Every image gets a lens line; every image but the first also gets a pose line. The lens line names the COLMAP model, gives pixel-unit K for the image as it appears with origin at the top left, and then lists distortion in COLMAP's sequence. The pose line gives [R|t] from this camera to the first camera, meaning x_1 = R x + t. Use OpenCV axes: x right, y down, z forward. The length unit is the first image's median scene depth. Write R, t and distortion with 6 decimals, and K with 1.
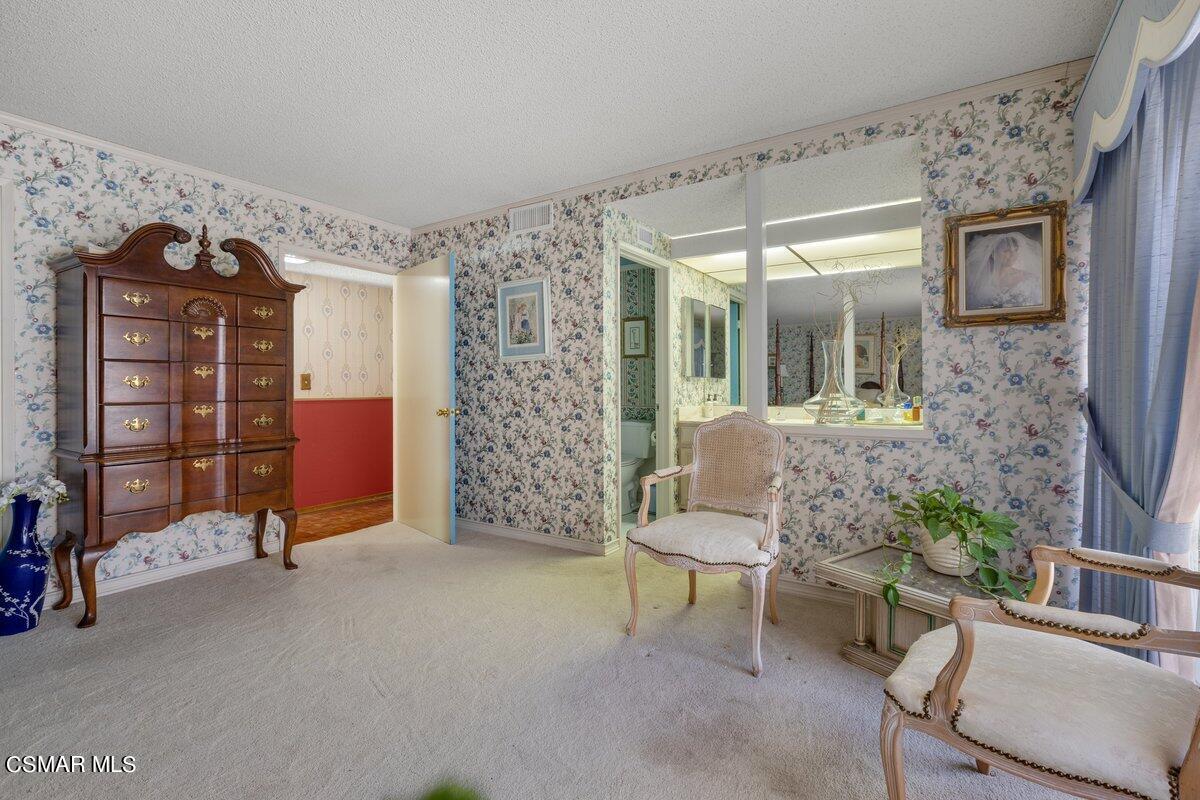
lens RADIAL K [[537.4, 0, 598.6], [0, 537.4, 395.1], [0, 0, 1]] dist [-0.004319, -0.000308]
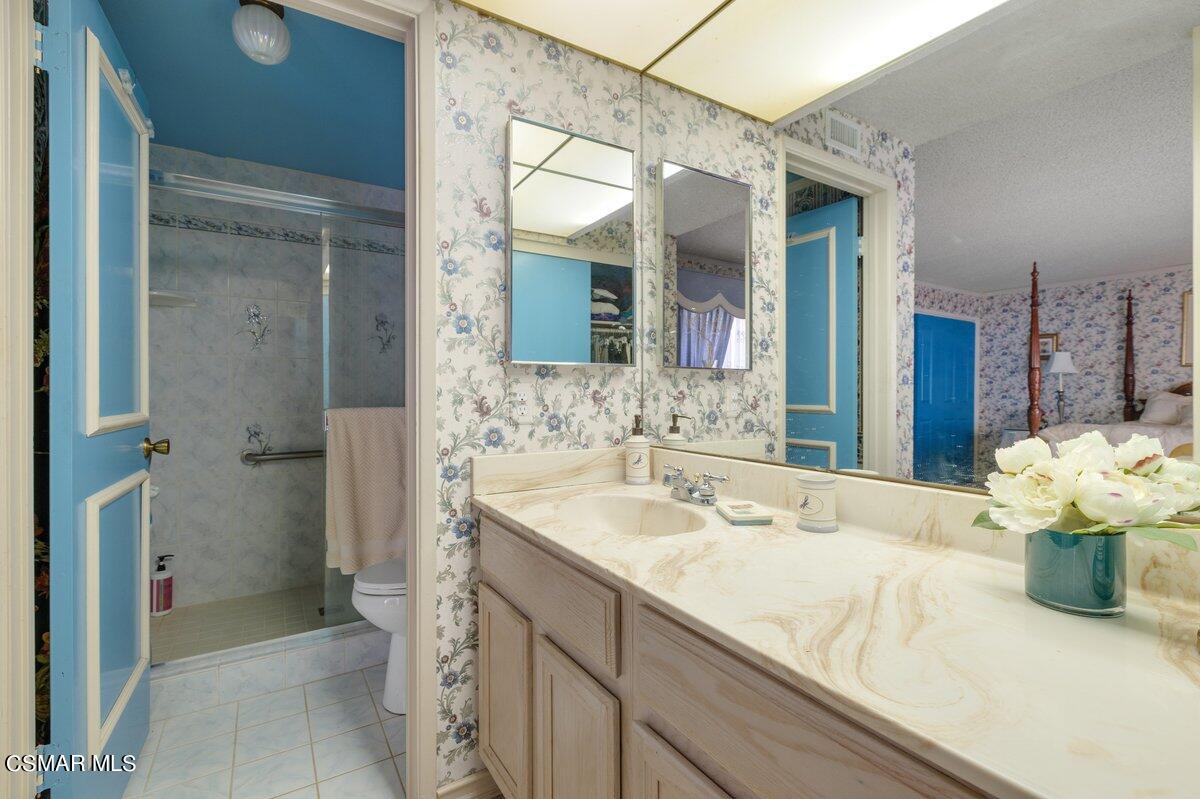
lens RADIAL K [[537.4, 0, 602.3], [0, 537.4, 398.1], [0, 0, 1]] dist [-0.004319, -0.000308]
pose [[0.908991, 0.008432, -0.416731, 0.252538], [-0.008058, 0.999964, 0.002655, -0.010517], [0.416738, 0.000945, 0.909026, 0.525284]]
